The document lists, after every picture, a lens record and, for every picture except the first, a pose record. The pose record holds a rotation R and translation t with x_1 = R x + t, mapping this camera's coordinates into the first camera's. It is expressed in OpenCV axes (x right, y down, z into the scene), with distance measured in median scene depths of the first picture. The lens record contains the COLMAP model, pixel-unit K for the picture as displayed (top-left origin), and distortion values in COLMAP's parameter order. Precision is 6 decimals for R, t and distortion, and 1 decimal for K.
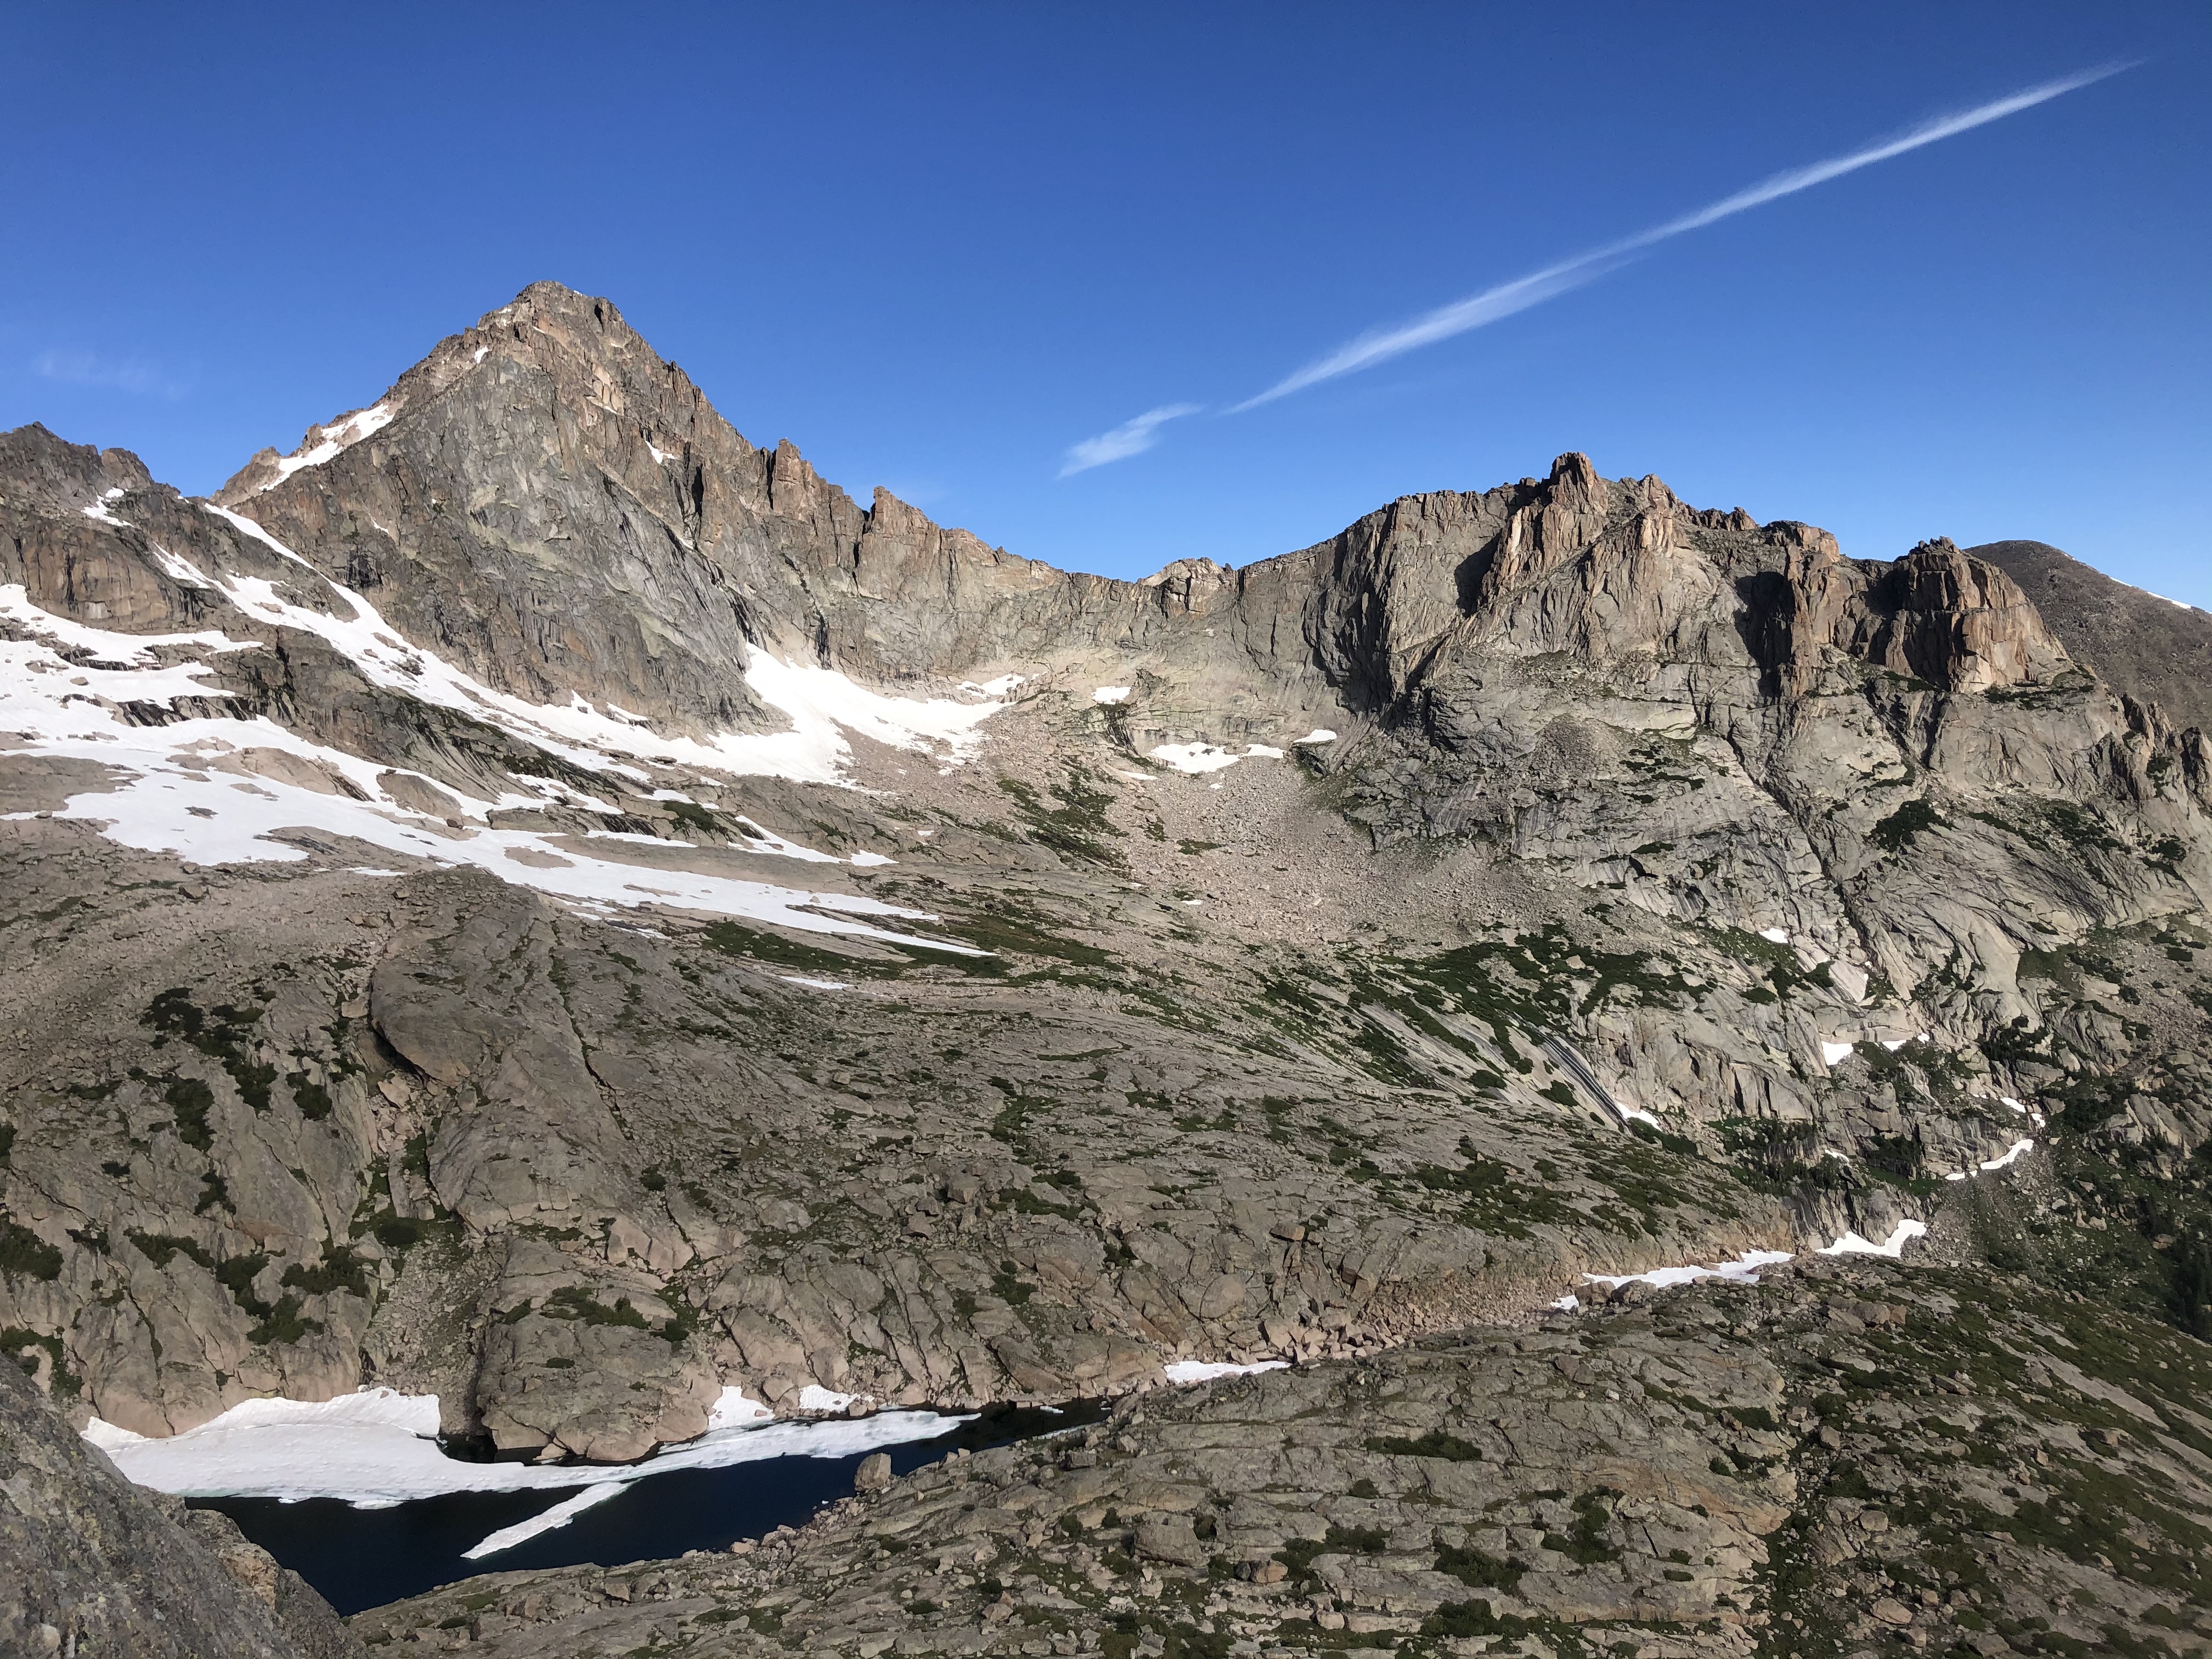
lens RADIAL K [[1763.1, 0, 1091.3], [0, 1763.1, 829.8], [0, 0, 1]] dist [0.021761, -0.023833]
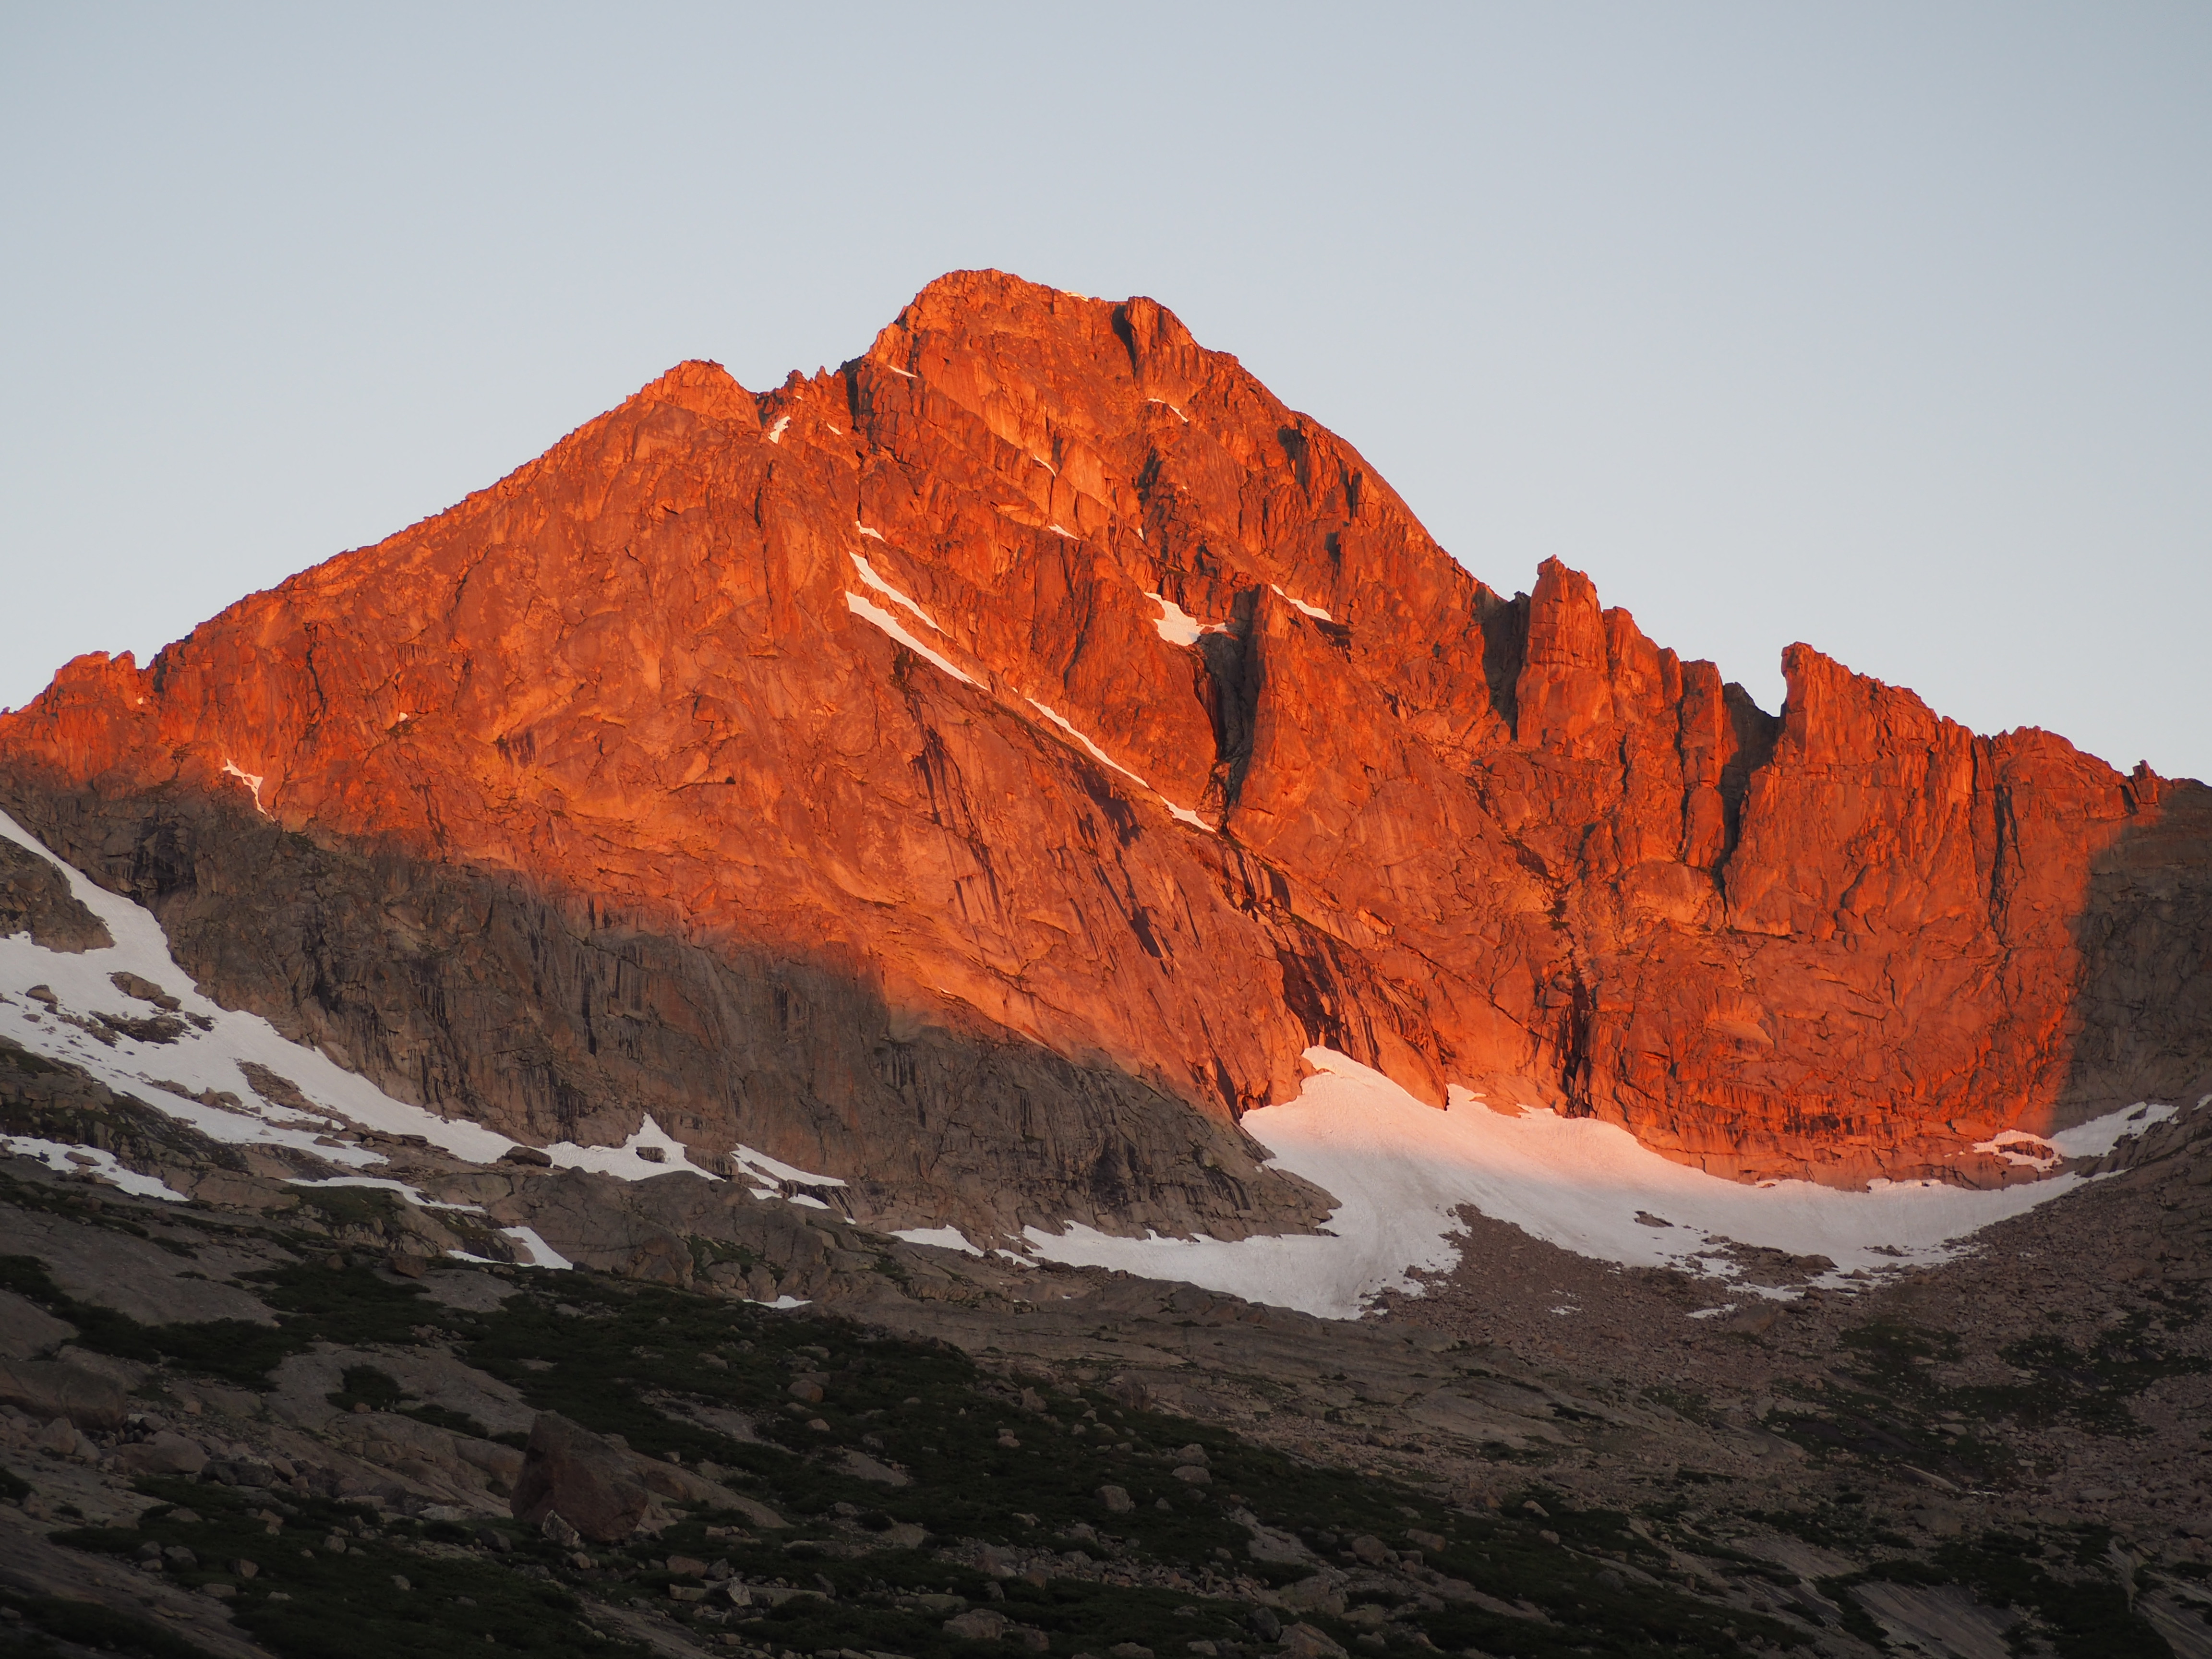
lens RADIAL K [[5206.5, 0, 1116.4], [0, 5206.5, 845.0], [0, 0, 1]] dist [-0.265890, 0.000000]
pose [[0.837590, -0.133042, -0.529851, 0.418087], [-0.009384, 0.966246, -0.257451, 0.159961], [0.546218, 0.220610, 0.808070, 0.072678]]
